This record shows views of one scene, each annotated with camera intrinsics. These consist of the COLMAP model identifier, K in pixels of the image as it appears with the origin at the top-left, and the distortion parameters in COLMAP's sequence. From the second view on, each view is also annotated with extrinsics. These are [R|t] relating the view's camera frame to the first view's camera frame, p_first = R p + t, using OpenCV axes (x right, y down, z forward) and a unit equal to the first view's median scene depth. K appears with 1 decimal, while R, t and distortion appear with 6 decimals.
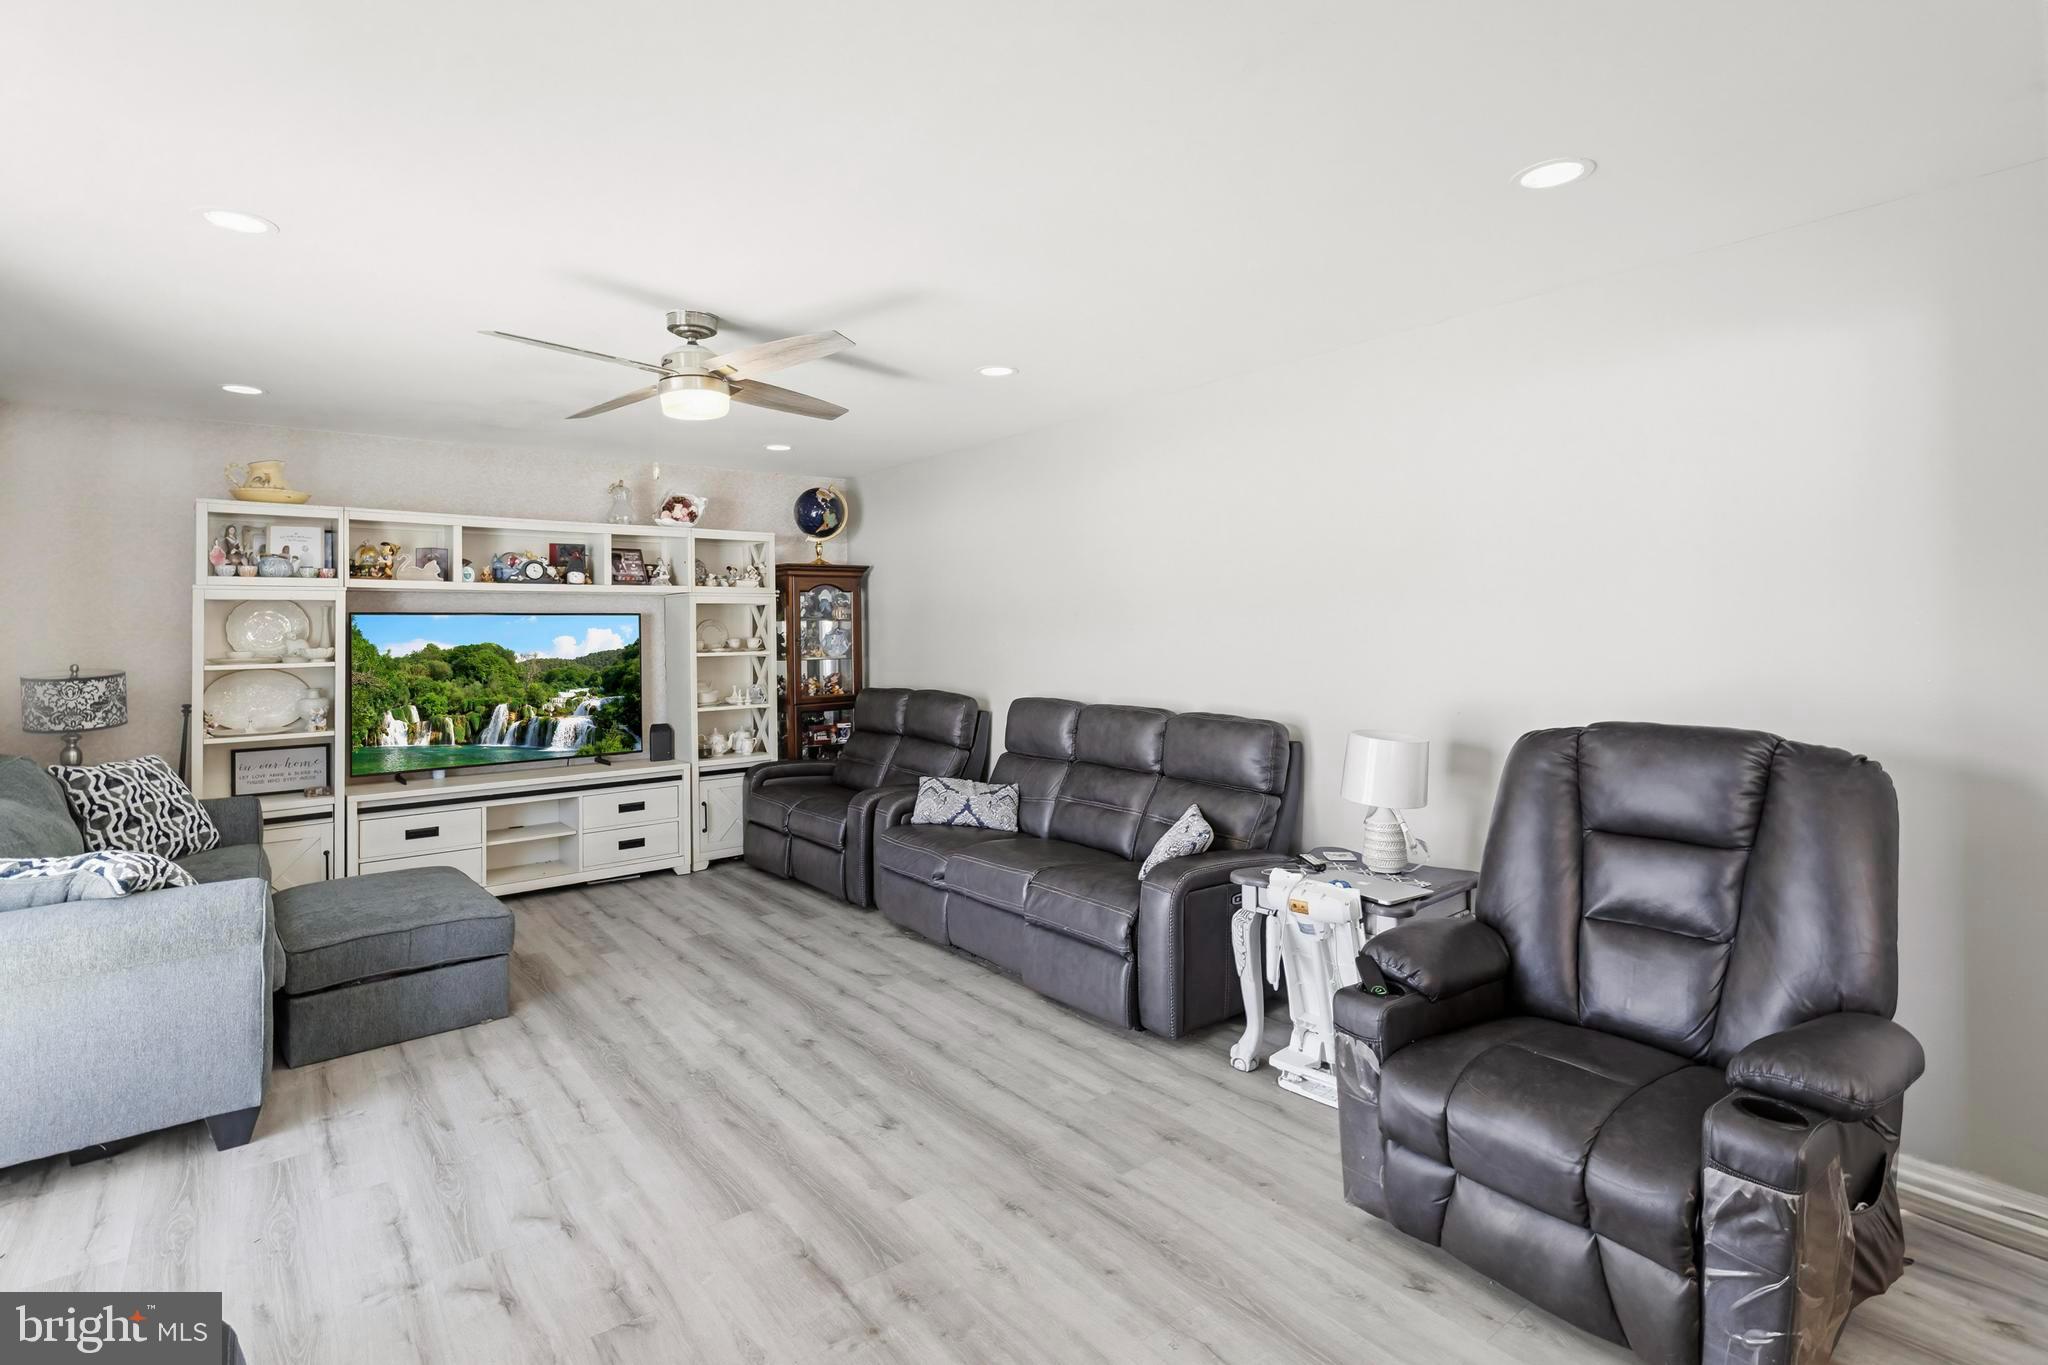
lens RADIAL K [[997.0, 0, 1015.0], [0, 997.0, 628.2], [0, 0, 1]] dist [0.000137, 0.000477]
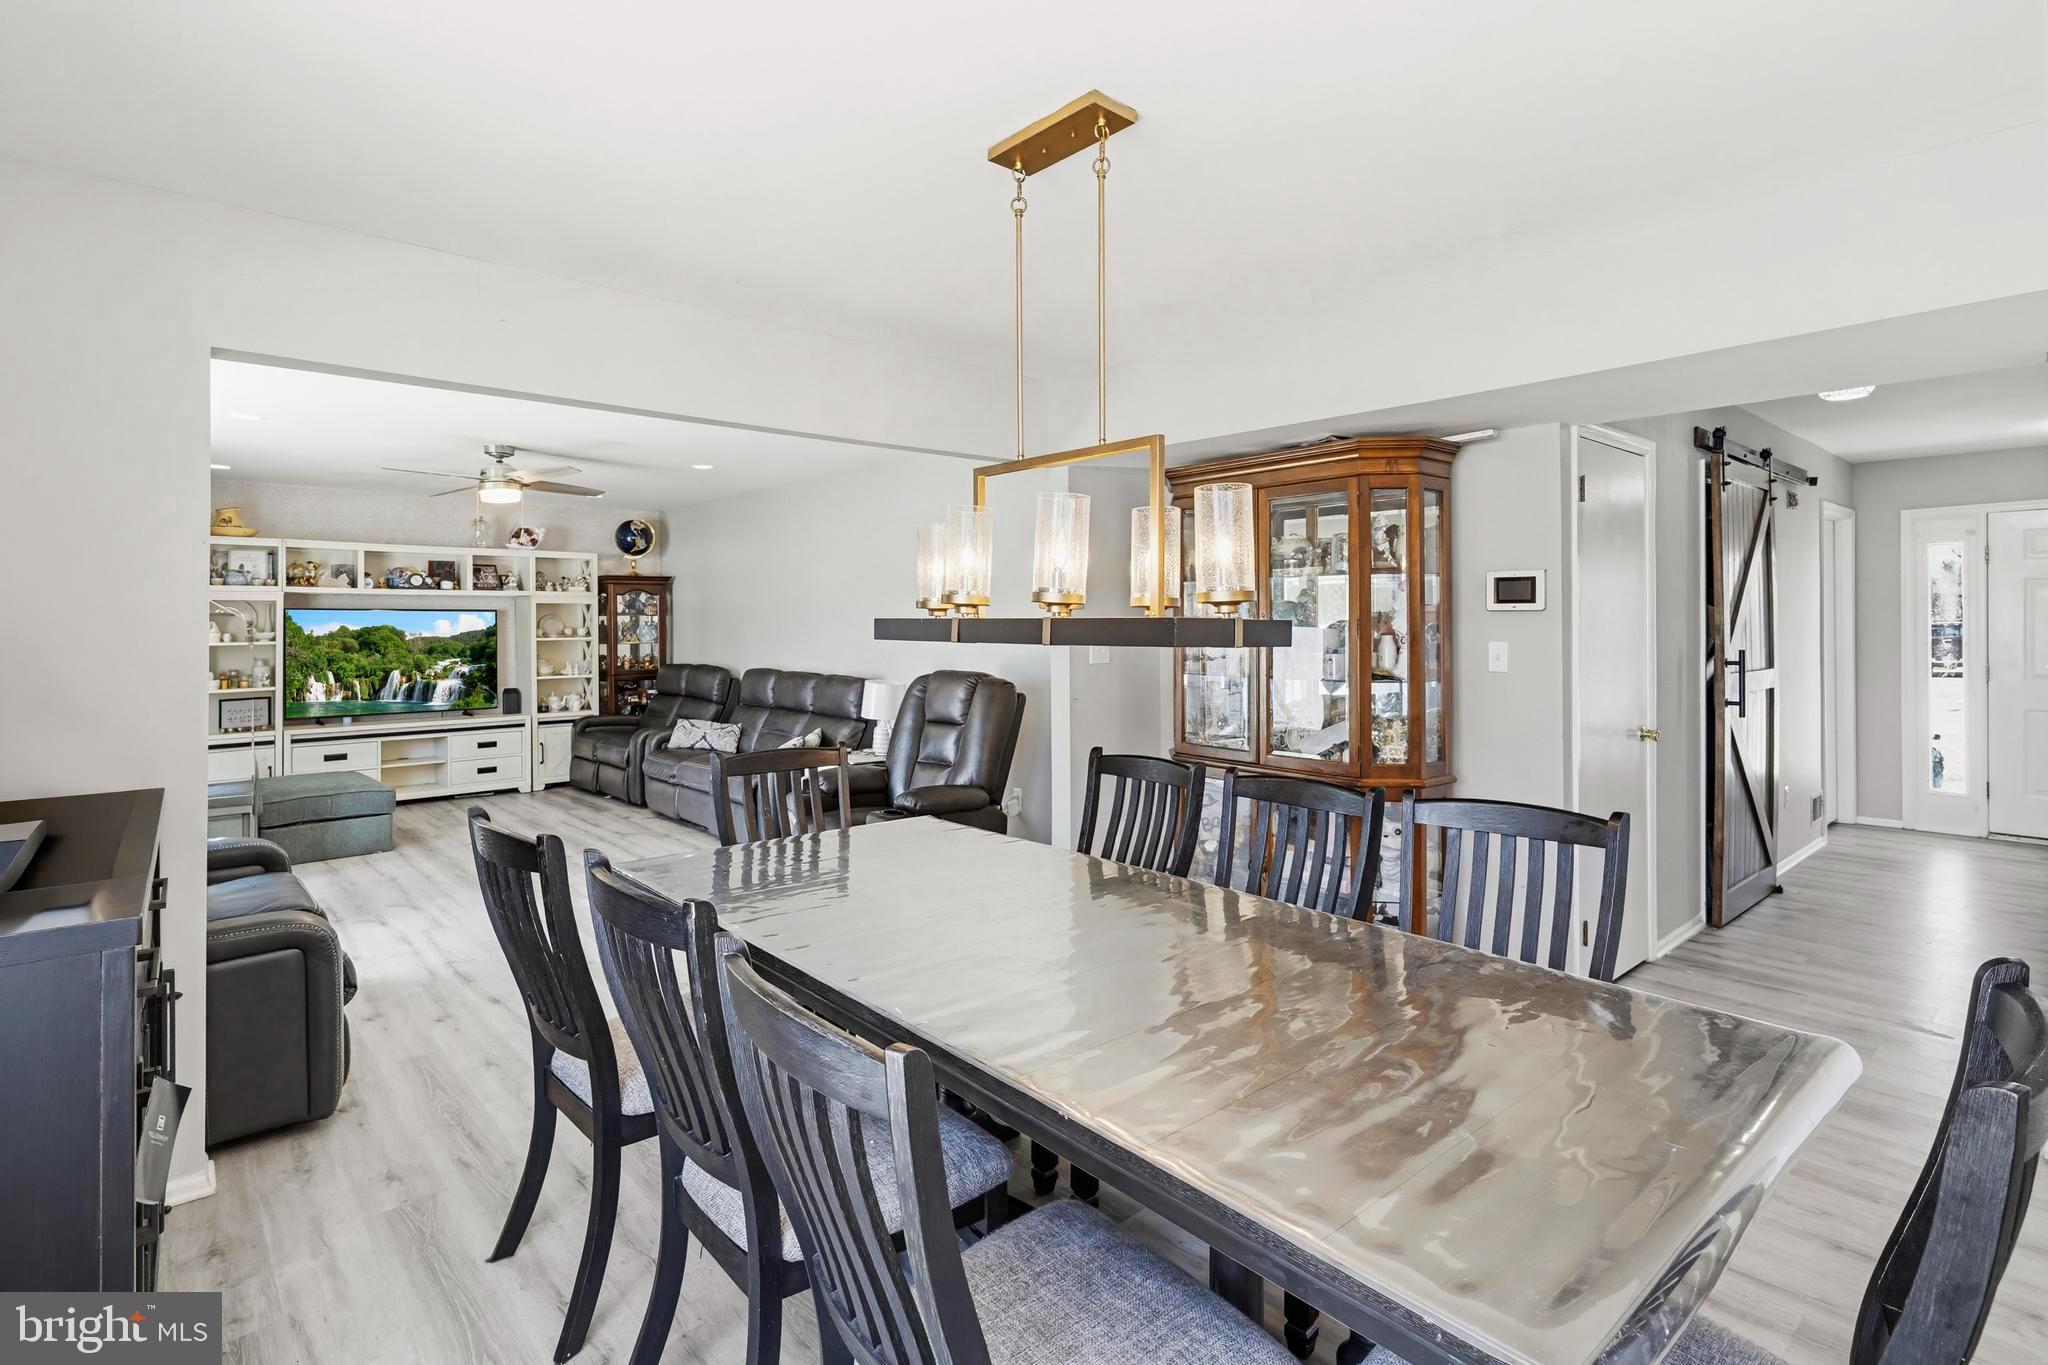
lens RADIAL K [[1001.1, 0, 1023.0], [0, 1001.1, 626.7], [0, 0, 1]] dist [0.000161, -0.000305]
pose [[0.997212, 0.006398, 0.074349, 0.308671], [-0.006794, 0.999964, 0.005065, -0.003720], [-0.074314, -0.005556, 0.997219, -0.551830]]
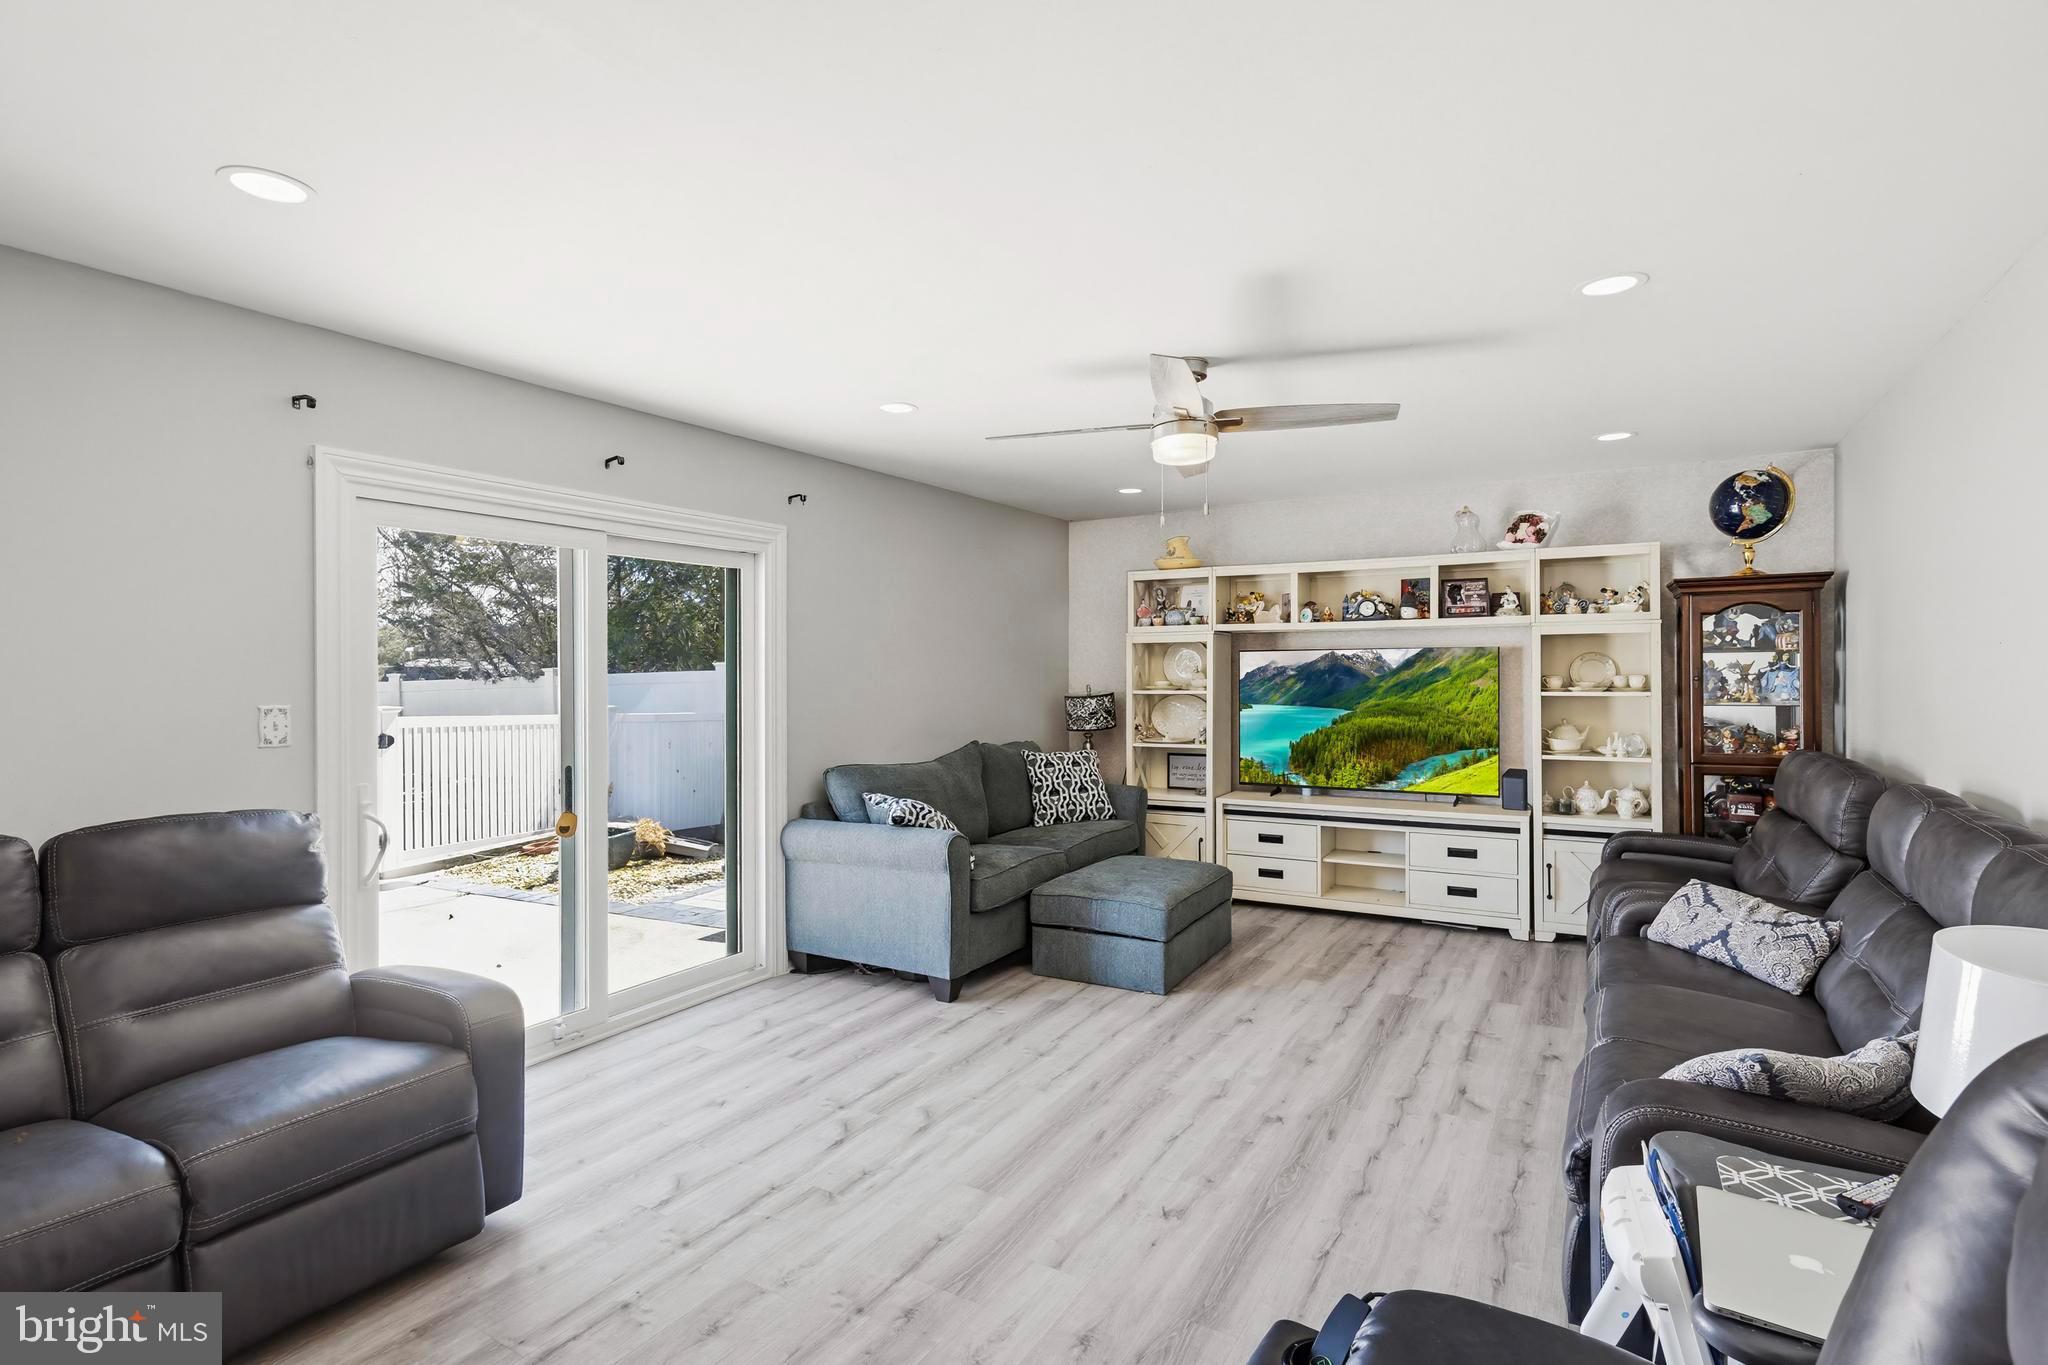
lens RADIAL K [[980.1, 0, 1021.8], [0, 980.1, 675.9], [0, 0, 1]] dist [0.001159, 0.000325]
pose [[0.359072, 0.013723, -0.933209, 0.365614], [0.003746, 0.999863, 0.016145, -0.005182], [0.933302, -0.009293, 0.358972, 0.310124]]
